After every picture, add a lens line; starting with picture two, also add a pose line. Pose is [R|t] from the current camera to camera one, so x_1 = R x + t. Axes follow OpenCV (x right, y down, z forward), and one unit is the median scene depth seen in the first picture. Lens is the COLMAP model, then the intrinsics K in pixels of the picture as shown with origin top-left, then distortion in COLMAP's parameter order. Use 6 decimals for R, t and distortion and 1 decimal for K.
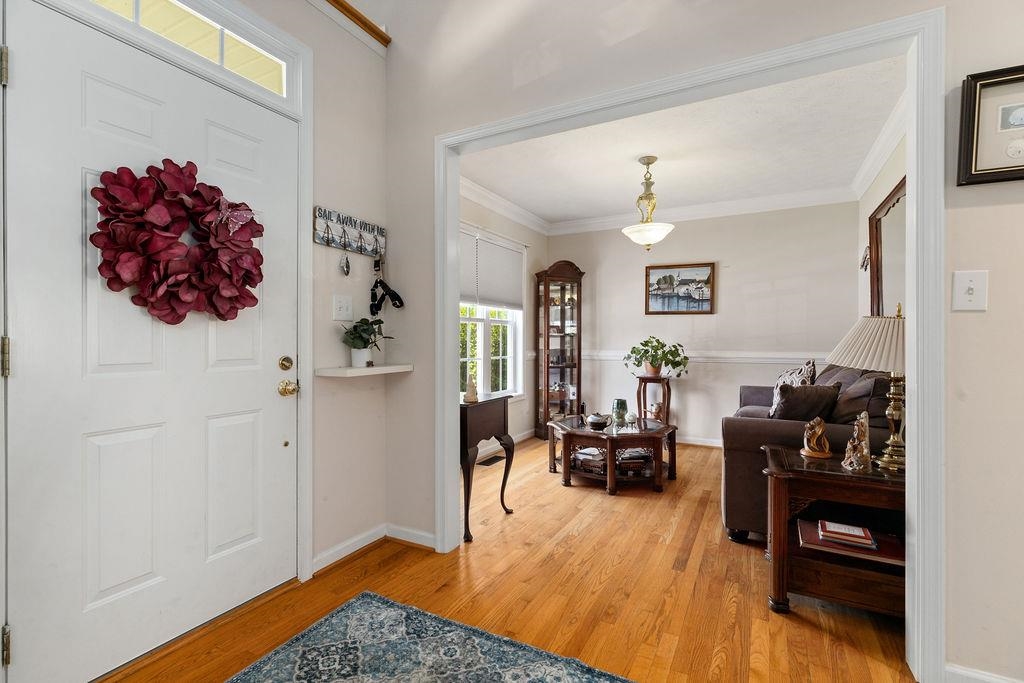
lens RADIAL K [[459.2, 0, 513.0], [0, 459.2, 341.8], [0, 0, 1]] dist [0.004372, 0.001114]
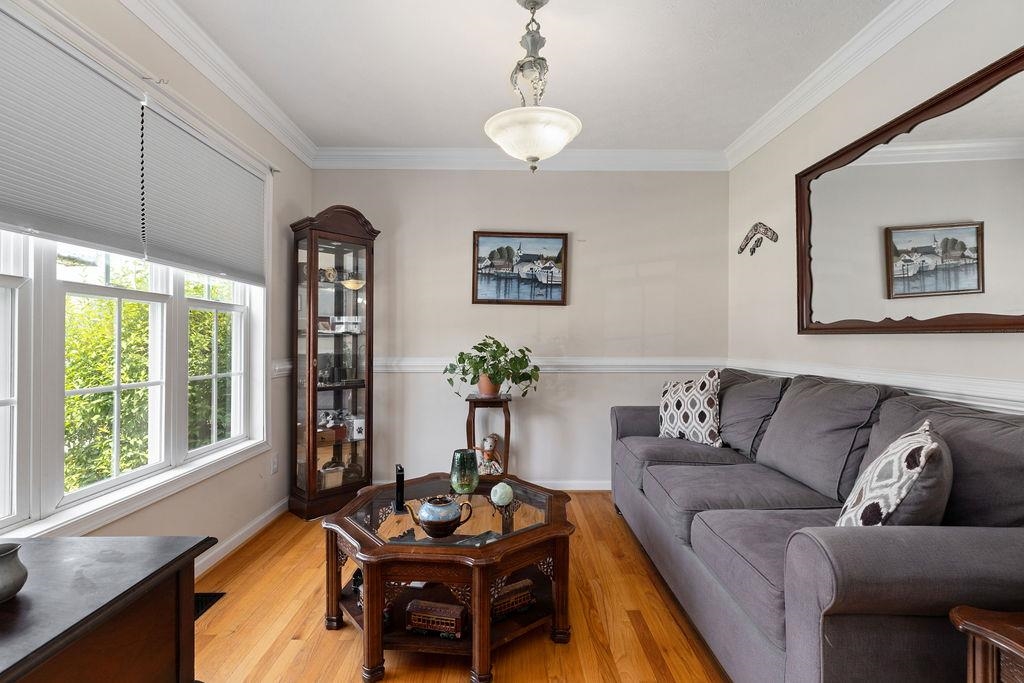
lens RADIAL K [[459.2, 0, 505.5], [0, 459.2, 340.5], [0, 0, 1]] dist [0.004372, 0.001114]
pose [[0.879450, 0.001327, 0.475989, 0.012876], [0.001270, 0.999986, -0.005135, -0.002172], [-0.475990, 0.005120, 0.879436, 0.399726]]
